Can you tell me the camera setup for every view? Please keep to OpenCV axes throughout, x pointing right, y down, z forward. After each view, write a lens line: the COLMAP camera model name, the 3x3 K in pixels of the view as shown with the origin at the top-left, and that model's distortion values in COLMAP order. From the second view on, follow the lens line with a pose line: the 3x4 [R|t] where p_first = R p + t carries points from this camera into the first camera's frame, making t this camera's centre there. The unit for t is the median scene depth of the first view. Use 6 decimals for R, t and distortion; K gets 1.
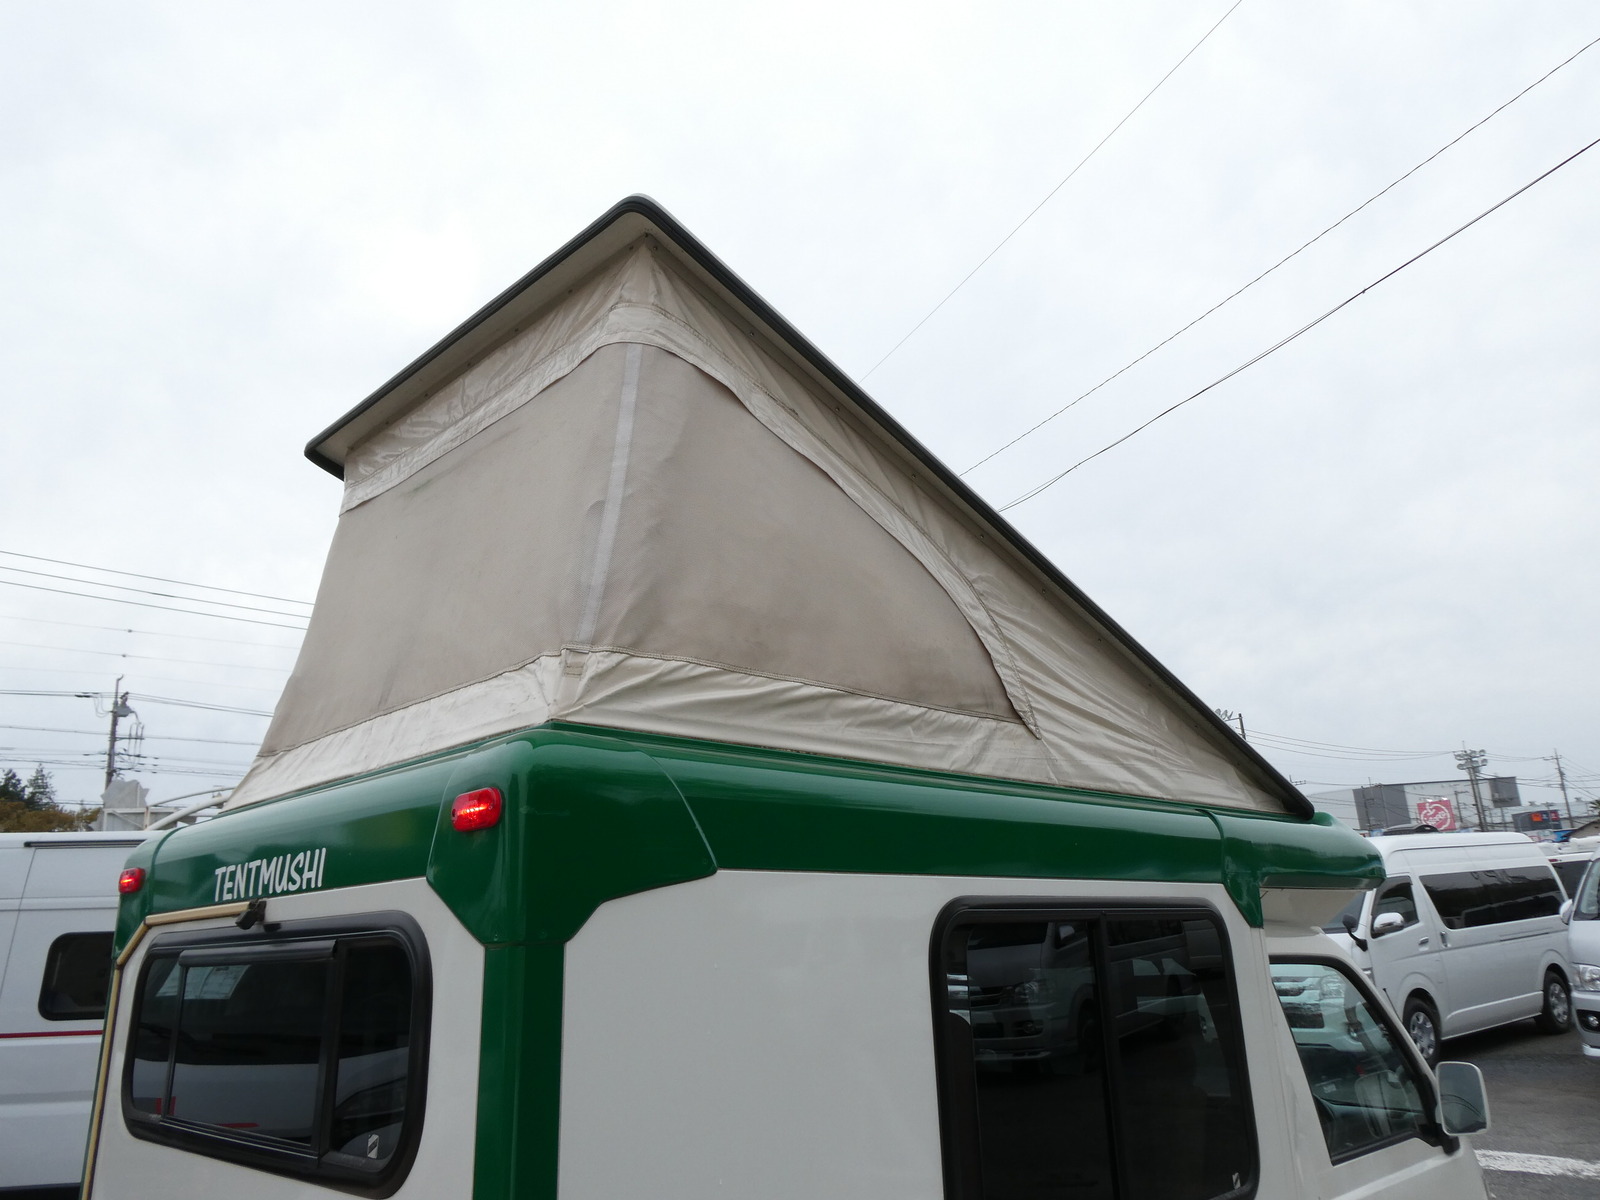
lens RADIAL K [[1151.8, 0, 822.2], [0, 1151.8, 597.0], [0, 0, 1]] dist [0.006913, 0.002484]
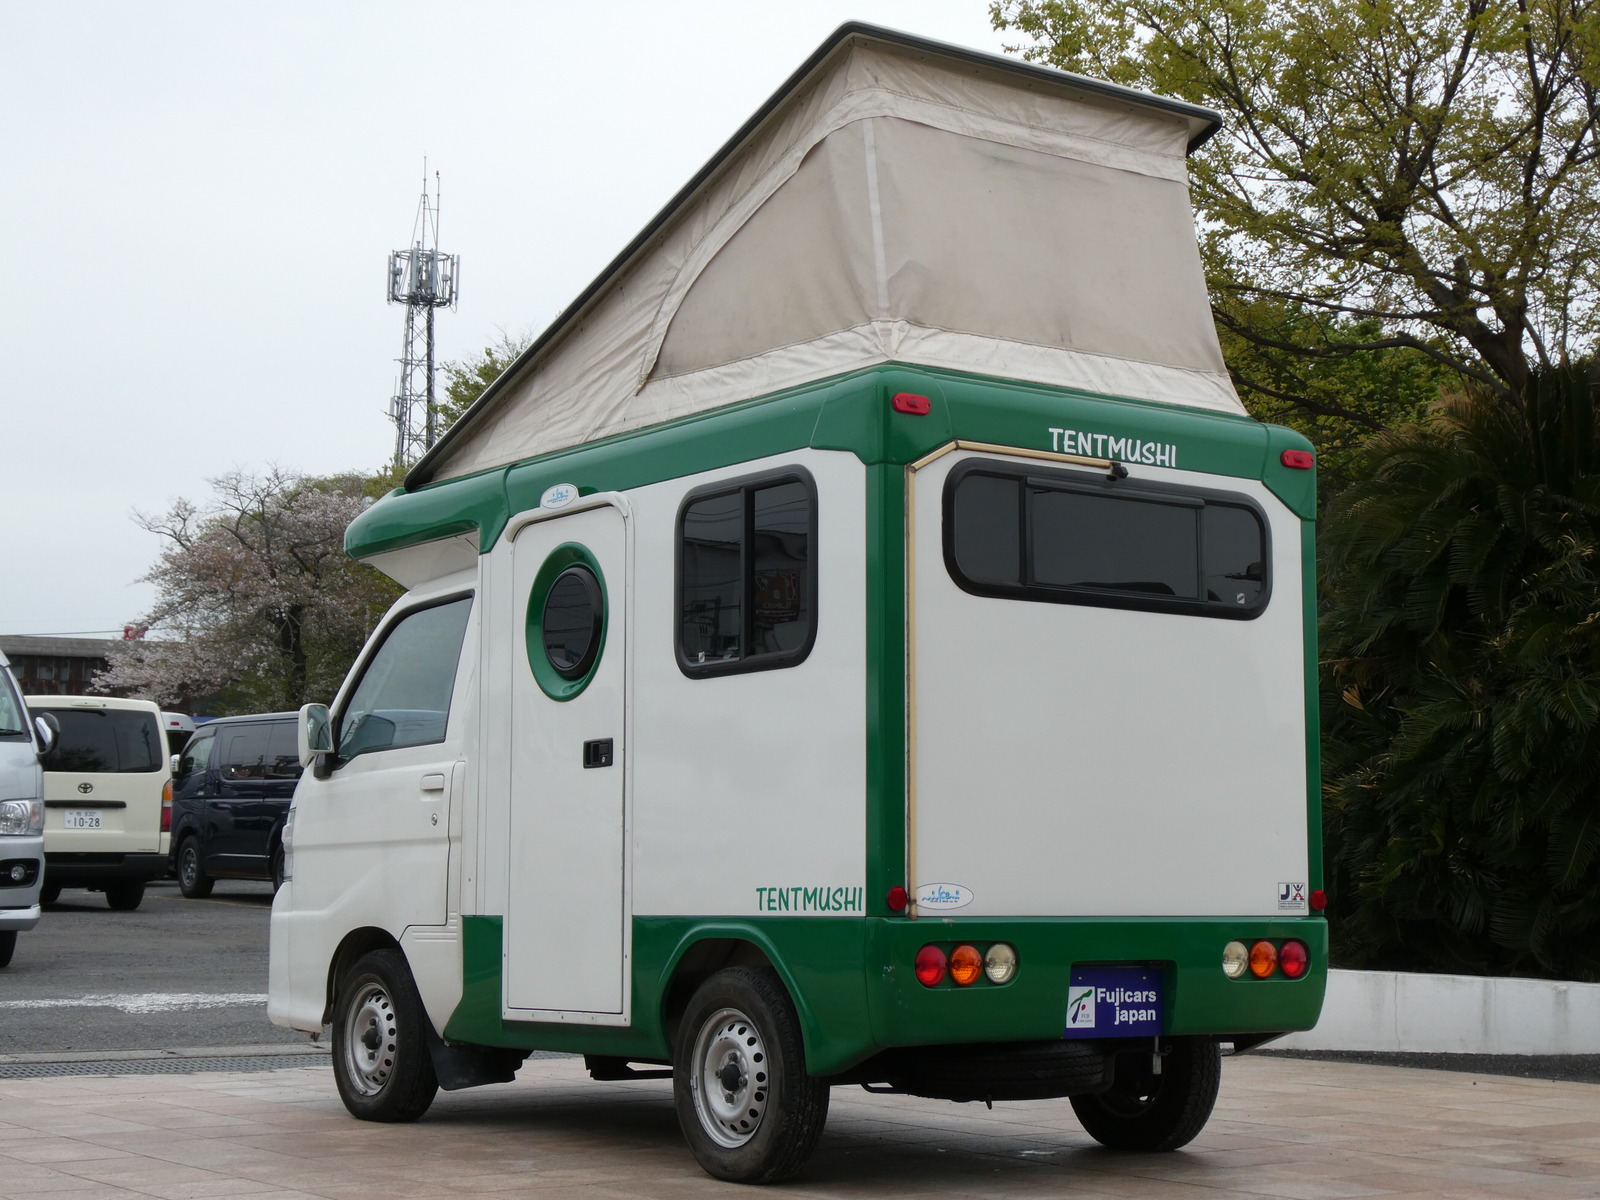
lens RADIAL K [[2667.3, 0, 800.0], [0, 2667.3, 600.0], [0, 0, 1]] dist [0.171943, -0.035800]
pose [[0.148501, 0.144322, 0.978324, -3.516481], [-0.295765, 0.950493, -0.095322, 0.784588], [-0.943647, -0.275199, 0.183834, 0.566930]]
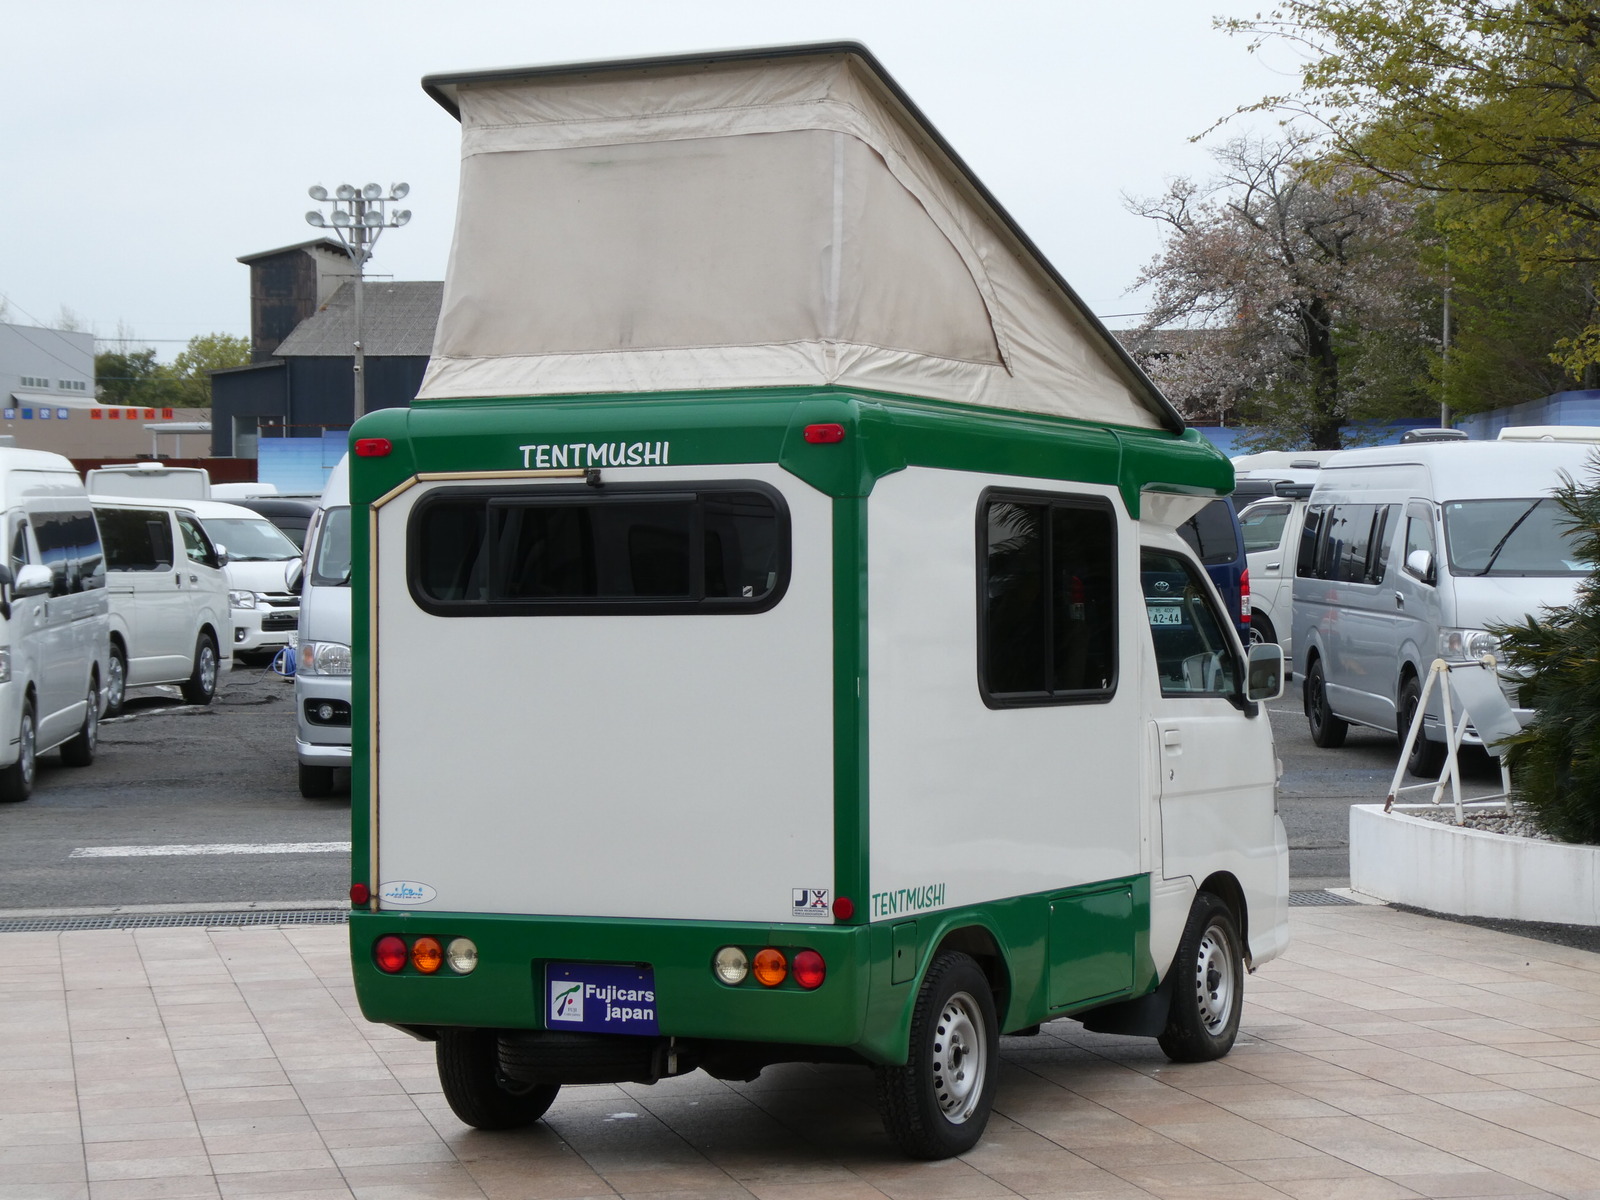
lens RADIAL K [[3399.1, 0, 800.0], [0, 3399.1, 600.0], [0, 0, 1]] dist [0.308996, -0.016377]
pose [[0.952713, 0.033458, 0.302024, -1.390030], [-0.115330, 0.959365, 0.257523, -0.698367], [-0.281135, -0.280178, 0.917858, -2.979343]]
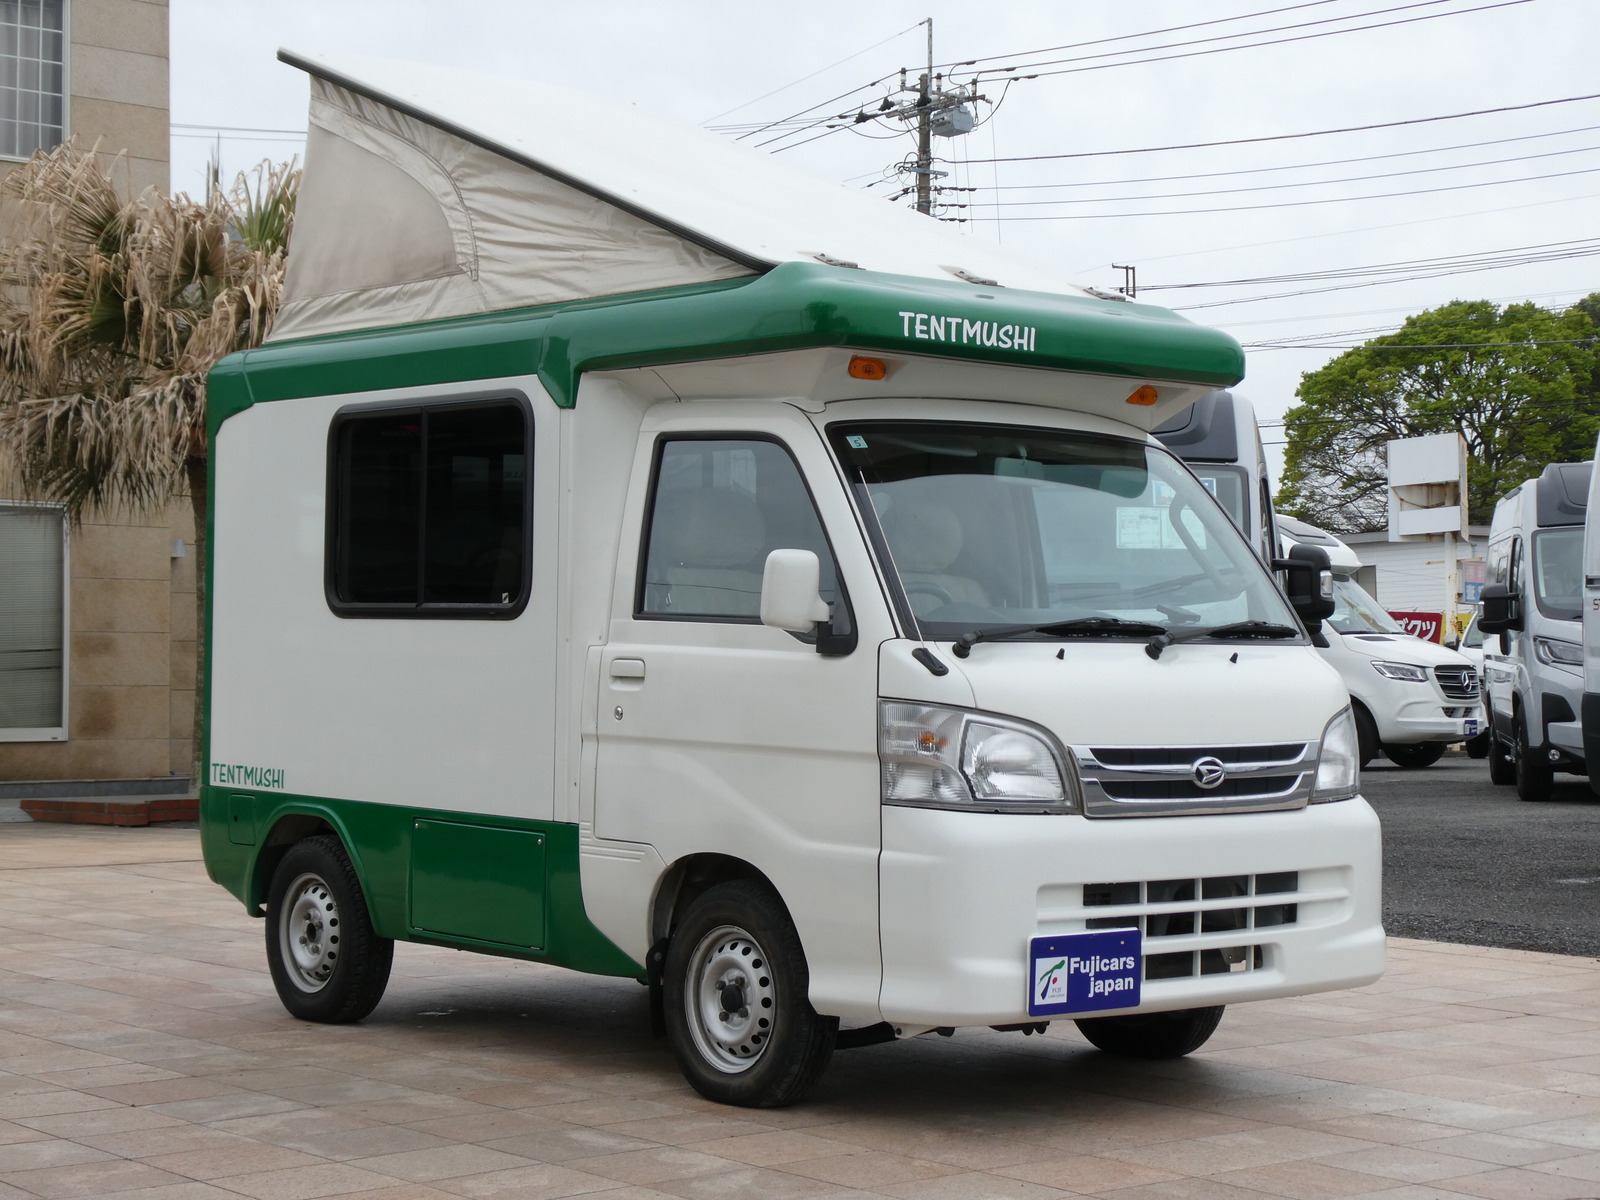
lens RADIAL K [[2837.7, 0, 800.0], [0, 2837.7, 600.0], [0, 0, 1]] dist [-0.016781, -0.024115]
pose [[-0.101430, 0.024622, -0.994538, 3.739735], [0.280036, 0.959978, -0.004794, 0.655888], [0.954616, -0.278992, -0.104266, 1.759168]]
